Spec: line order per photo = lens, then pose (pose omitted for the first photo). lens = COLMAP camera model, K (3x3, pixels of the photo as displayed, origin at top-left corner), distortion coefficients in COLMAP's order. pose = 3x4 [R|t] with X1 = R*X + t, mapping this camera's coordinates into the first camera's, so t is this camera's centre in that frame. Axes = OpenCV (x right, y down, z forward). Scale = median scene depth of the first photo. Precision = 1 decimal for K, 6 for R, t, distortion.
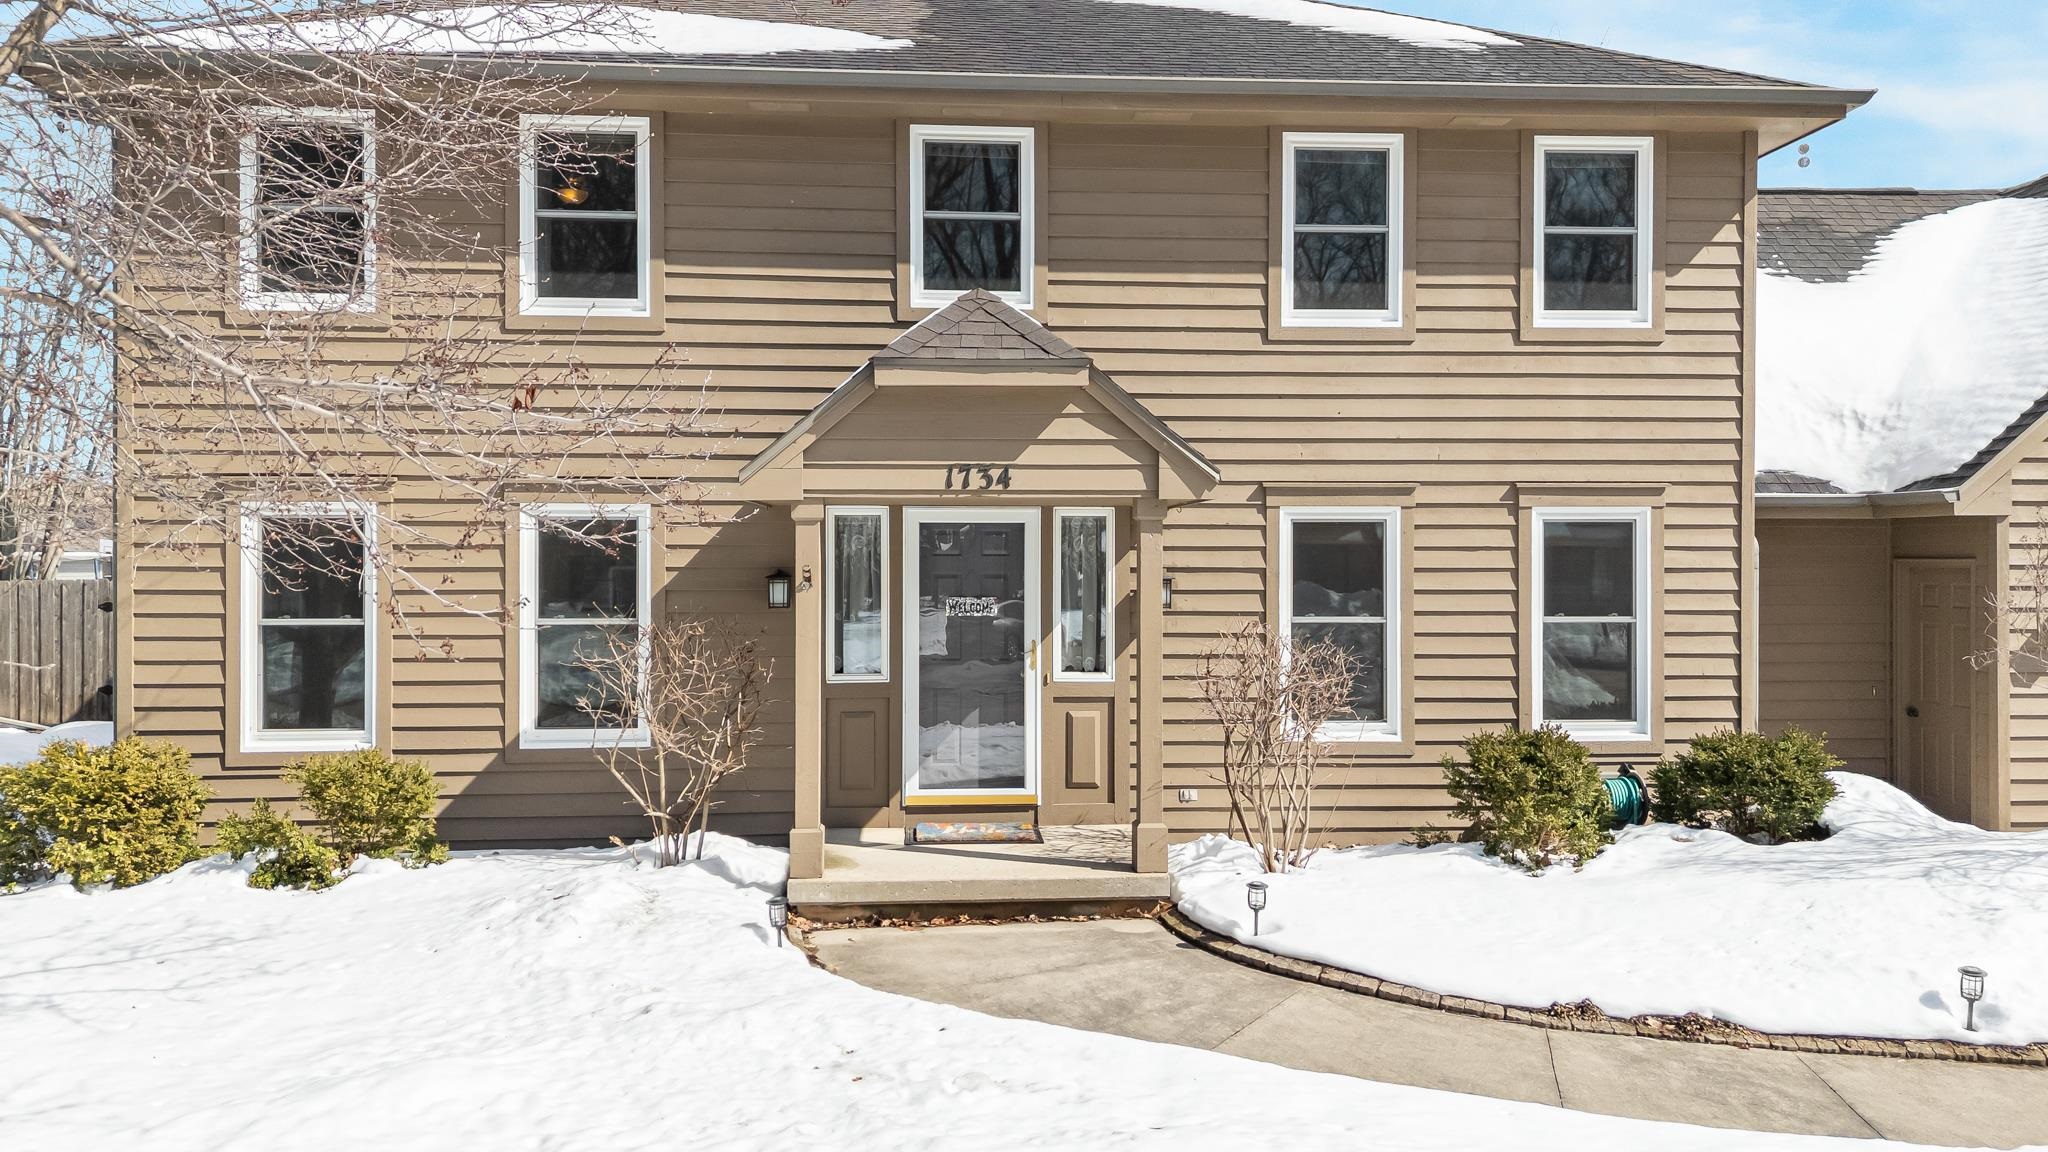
lens RADIAL K [[1521.0, 0, 1006.6], [0, 1521.0, 543.7], [0, 0, 1]] dist [0.045884, -0.001593]
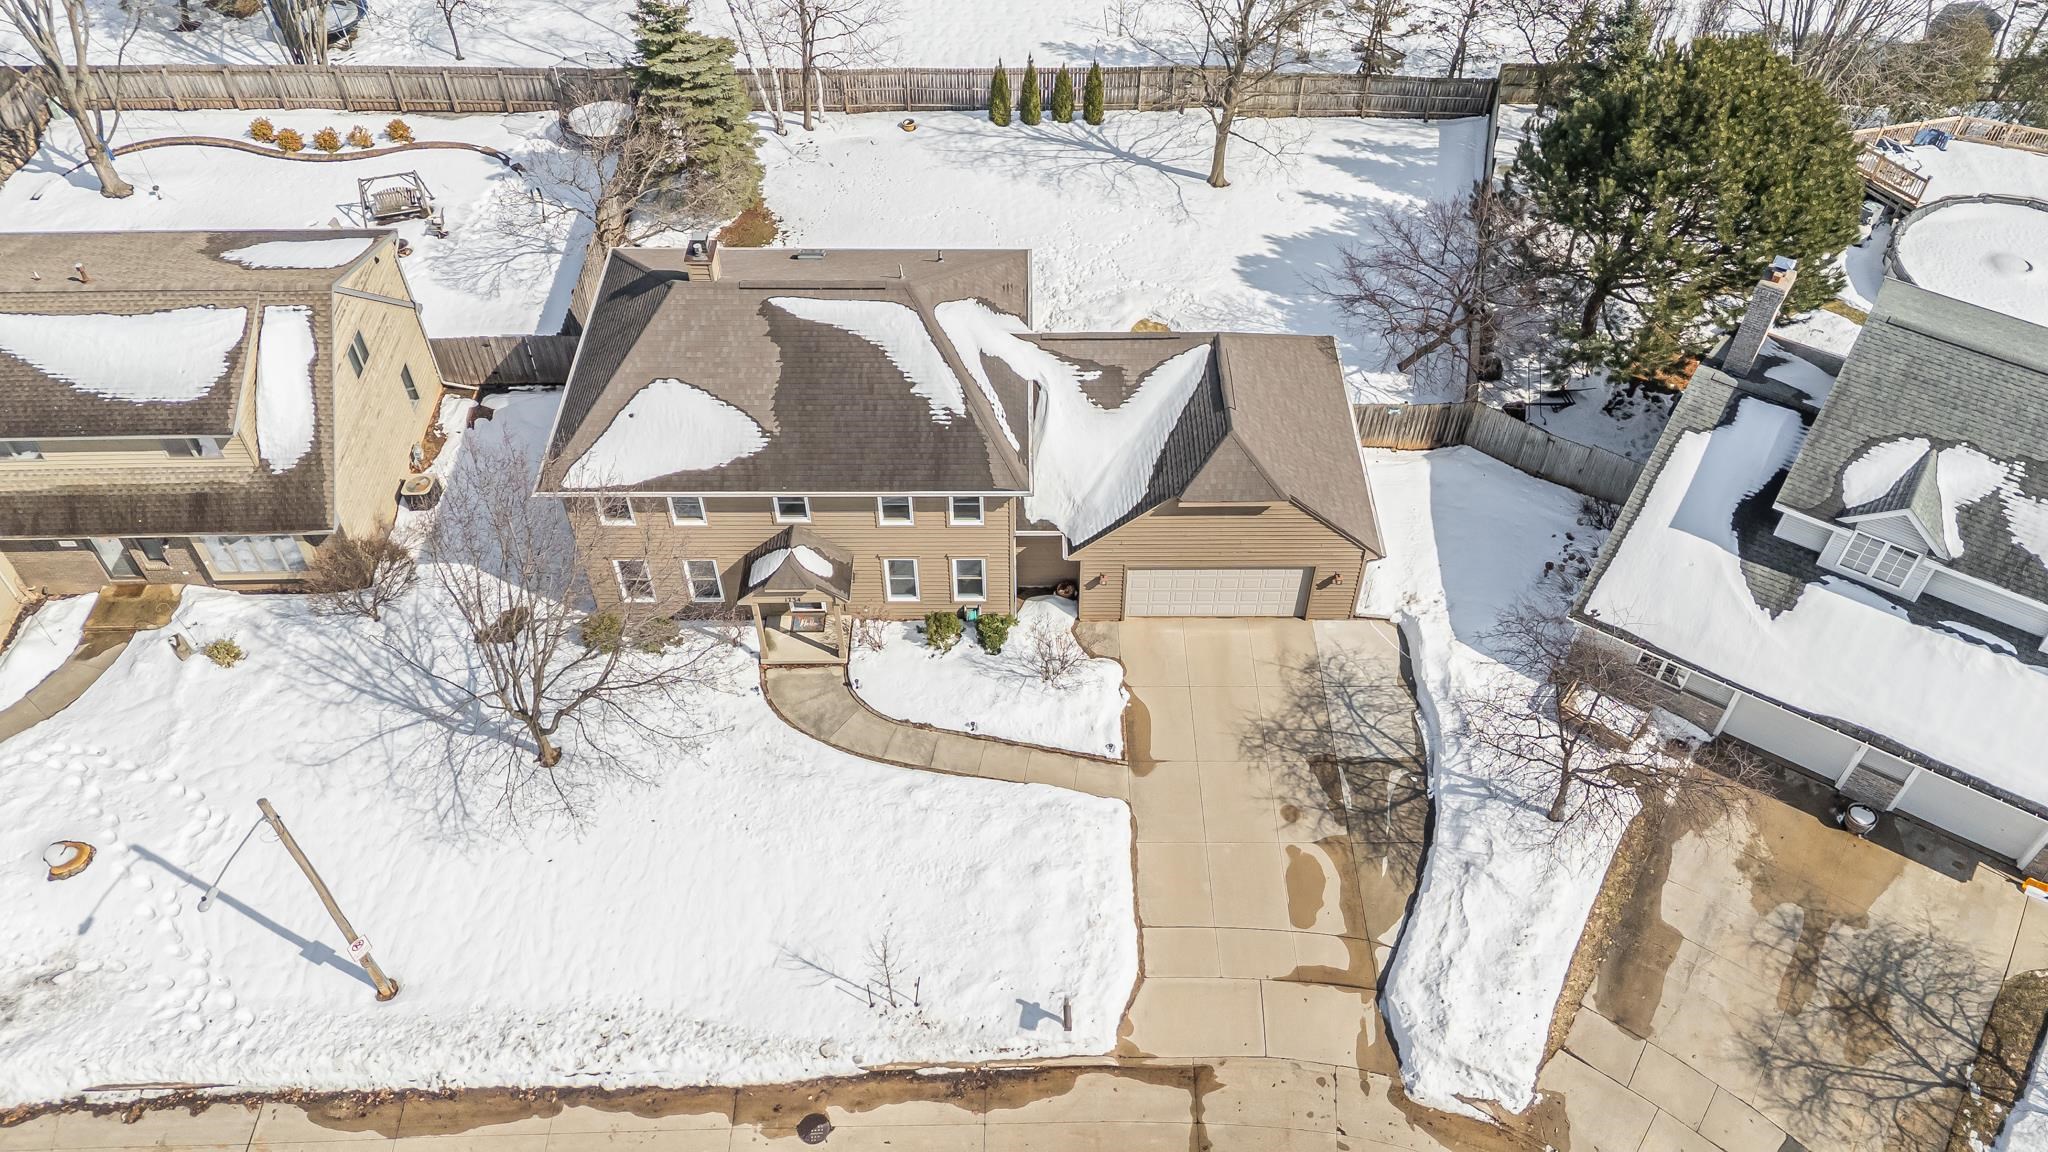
lens RADIAL K [[1419.3, 0, 1024.0], [0, 1419.3, 576.0], [0, 0, 1]] dist [0.034264, -0.006761]
pose [[0.998664, 0.038574, -0.034392, 0.684939], [-0.001562, 0.687715, 0.725980, -2.674956], [0.051656, -0.724956, 0.686856, -1.485344]]
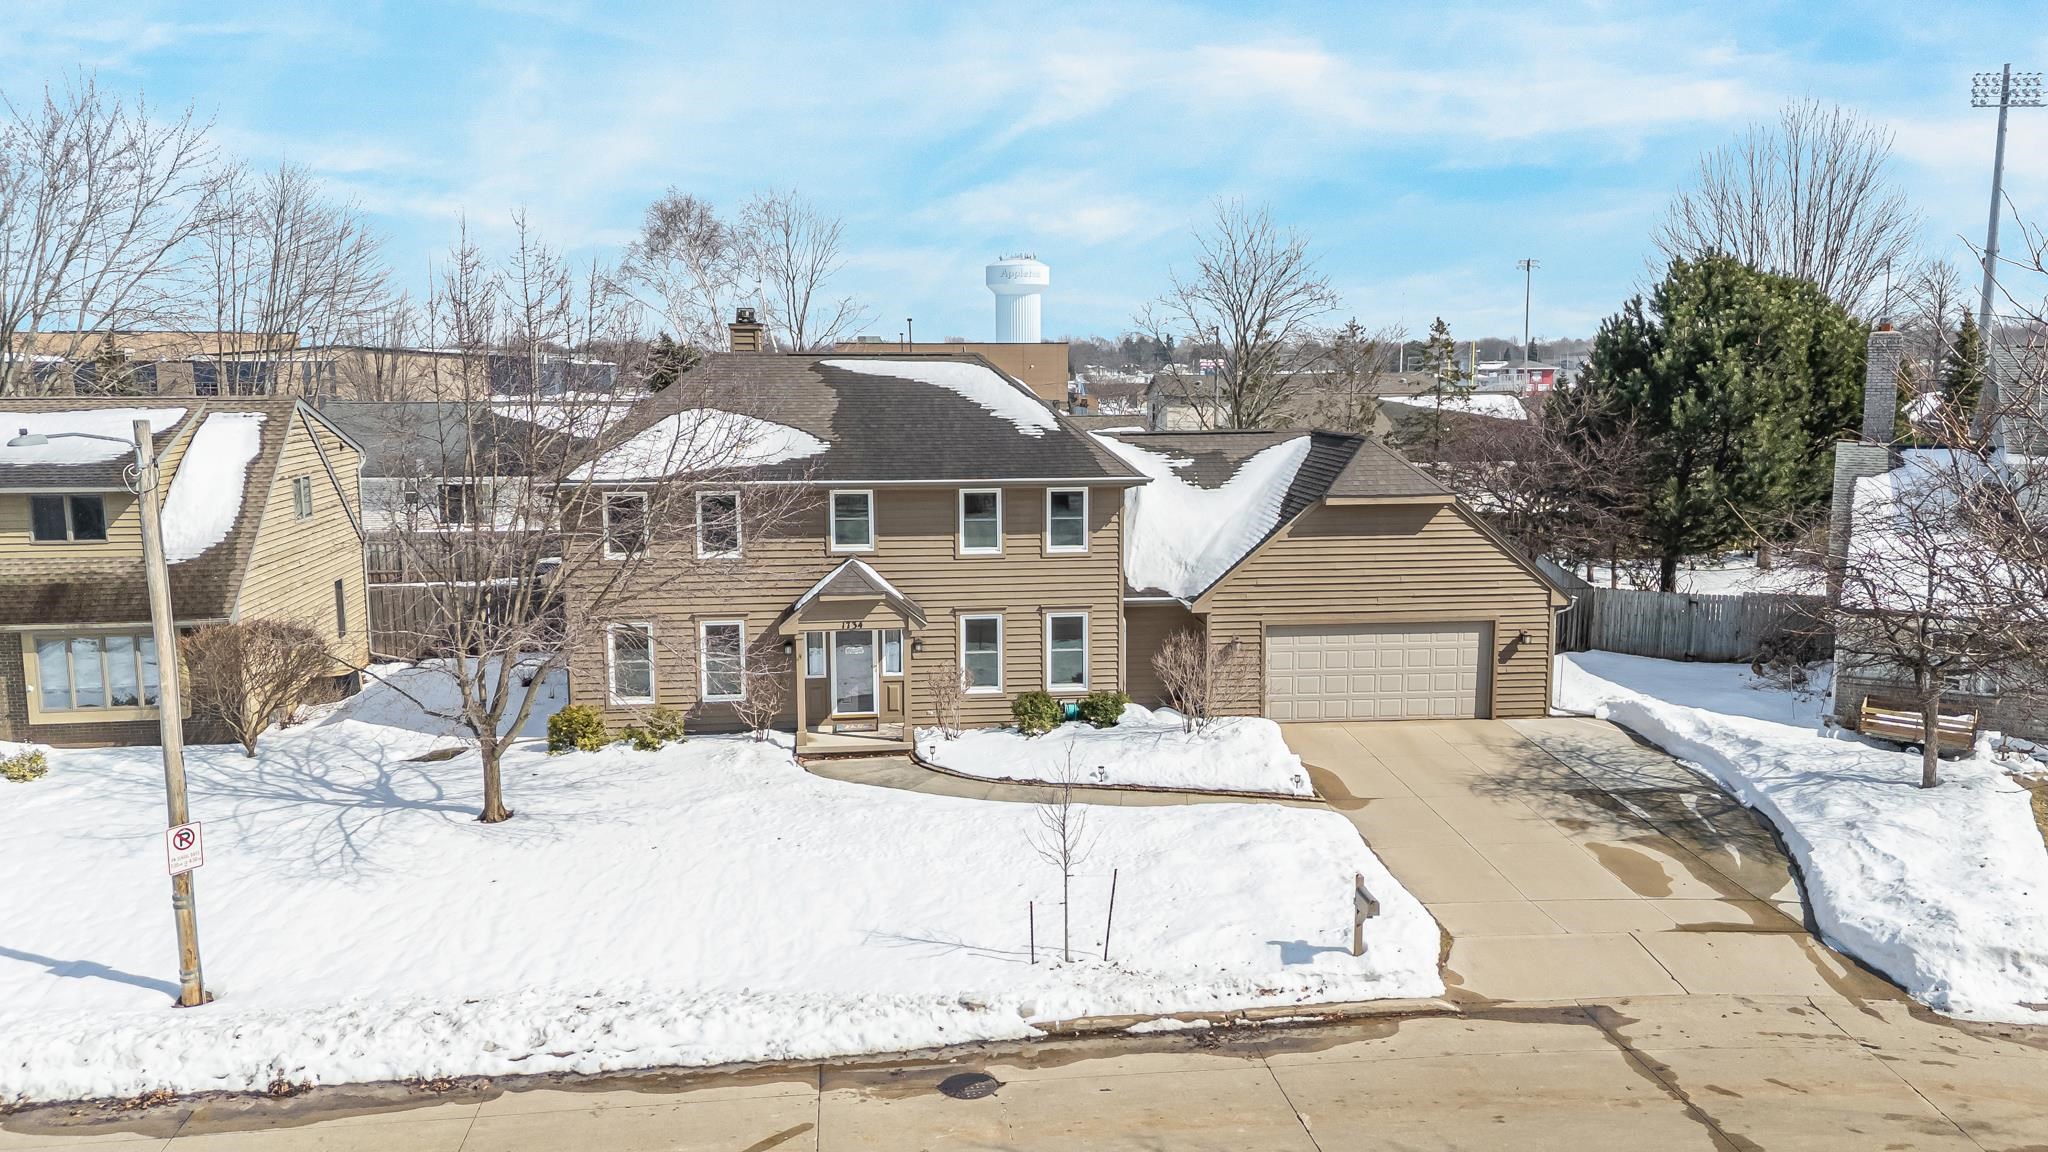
lens RADIAL K [[1478.6, 0, 1024.0], [0, 1478.6, 576.0], [0, 0, 1]] dist [0.049201, -0.040049]
pose [[0.998738, -0.011353, 0.048932, 0.174693], [0.003983, 0.988953, 0.148173, -0.552045], [-0.050073, -0.147791, 0.987750, -1.911061]]
